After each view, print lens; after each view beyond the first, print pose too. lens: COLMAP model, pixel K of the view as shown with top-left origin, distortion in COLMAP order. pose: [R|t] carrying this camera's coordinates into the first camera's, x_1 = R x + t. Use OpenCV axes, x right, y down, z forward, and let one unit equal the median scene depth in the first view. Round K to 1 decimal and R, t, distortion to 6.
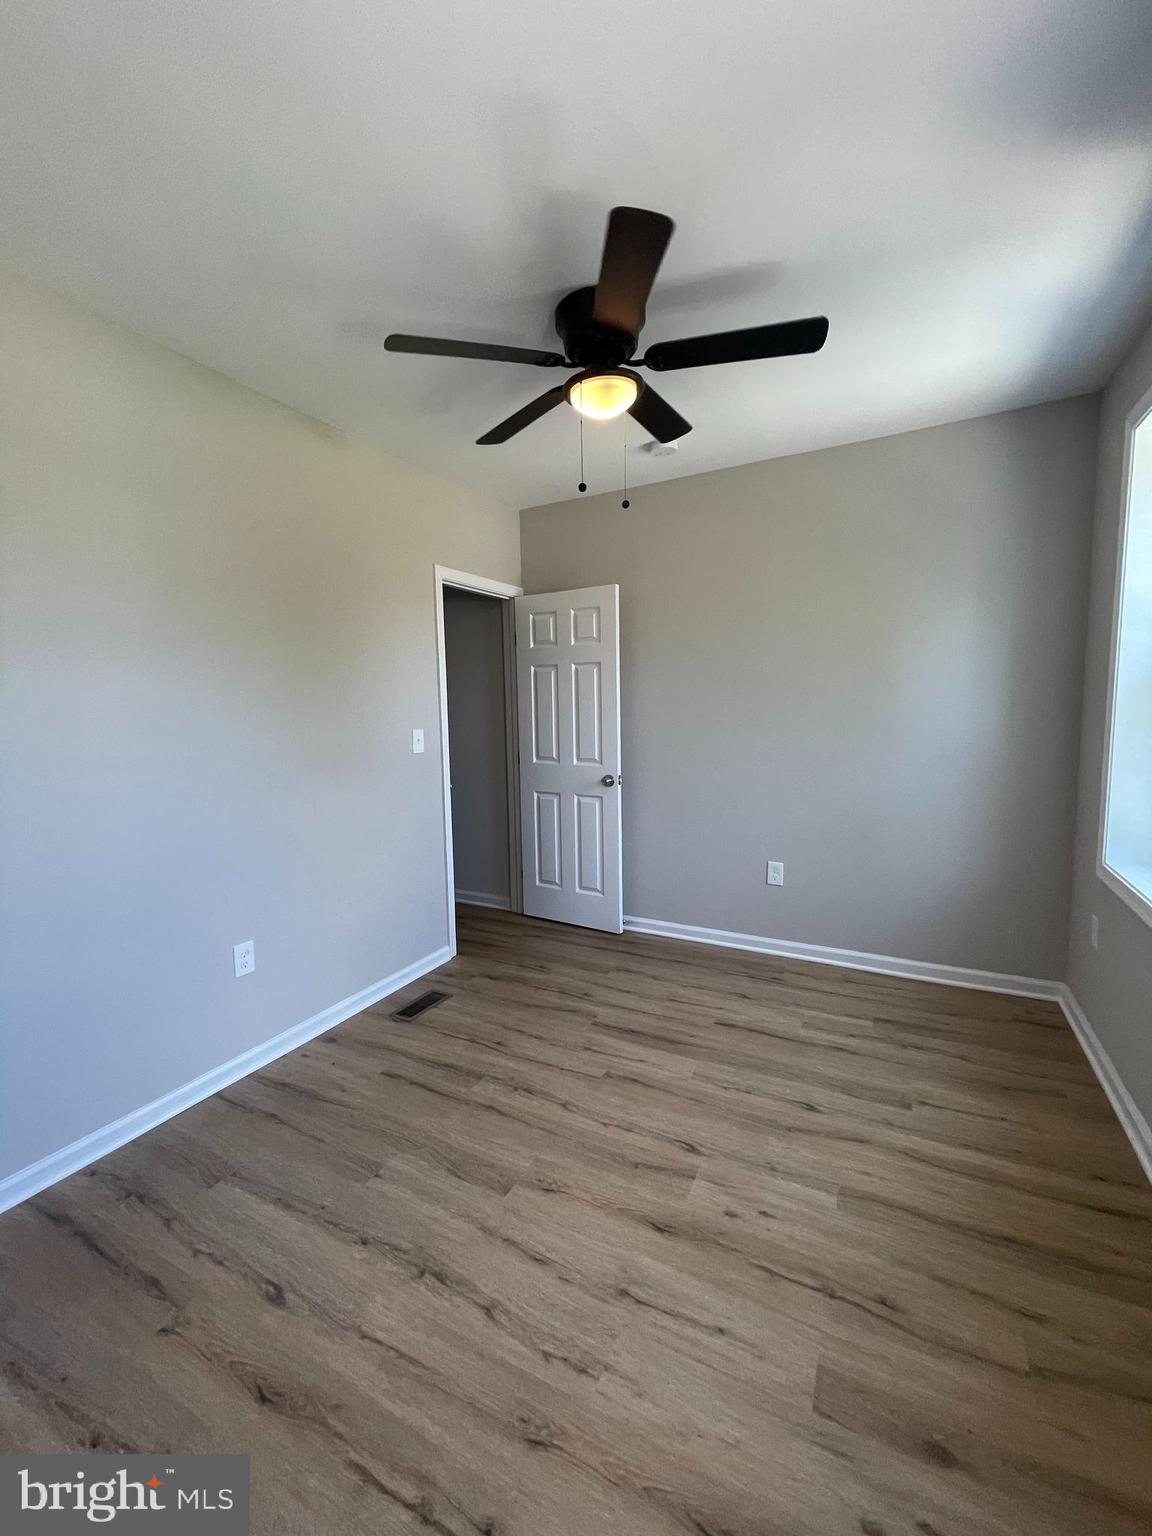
lens RADIAL K [[618.4, 0, 571.4], [0, 618.4, 765.6], [0, 0, 1]] dist [0.000319, 0.000326]
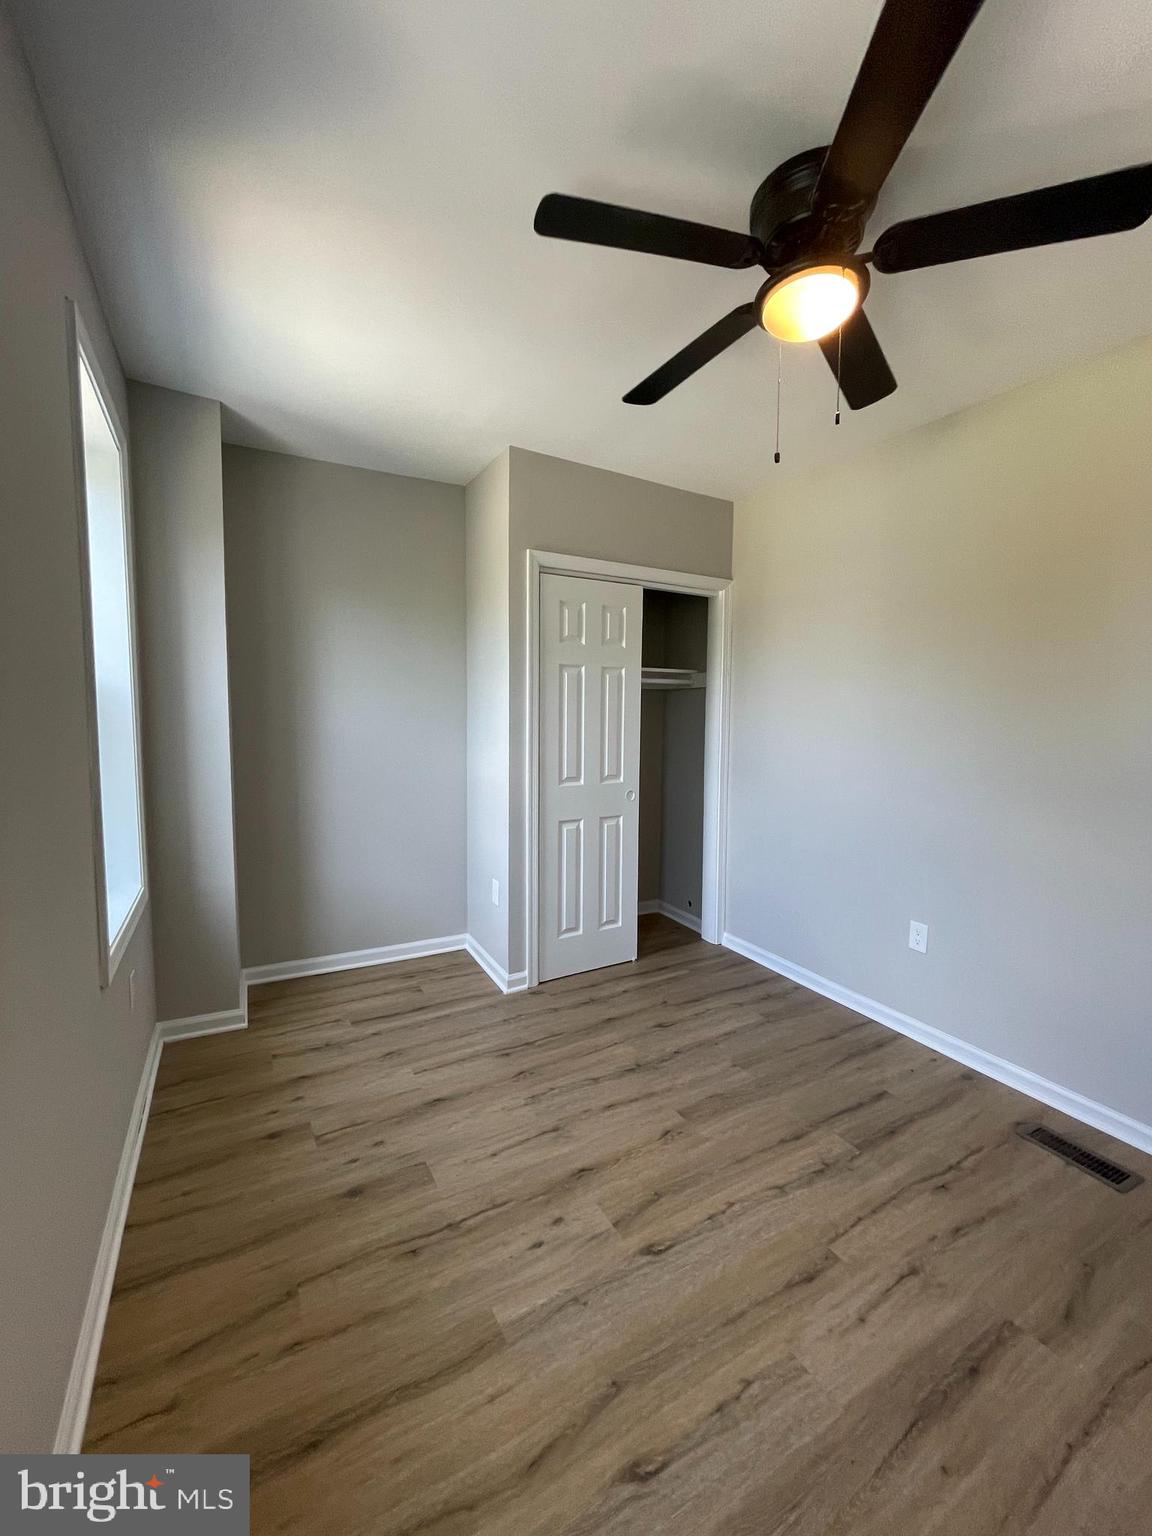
lens RADIAL K [[618.4, 0, 571.4], [0, 618.4, 765.6], [0, 0, 1]] dist [0.000319, 0.000326]
pose [[-0.543334, 0.082680, -0.835435, 0.993508], [-0.080773, 0.985373, 0.150051, -0.153745], [0.835622, 0.149008, -0.528709, 1.393537]]
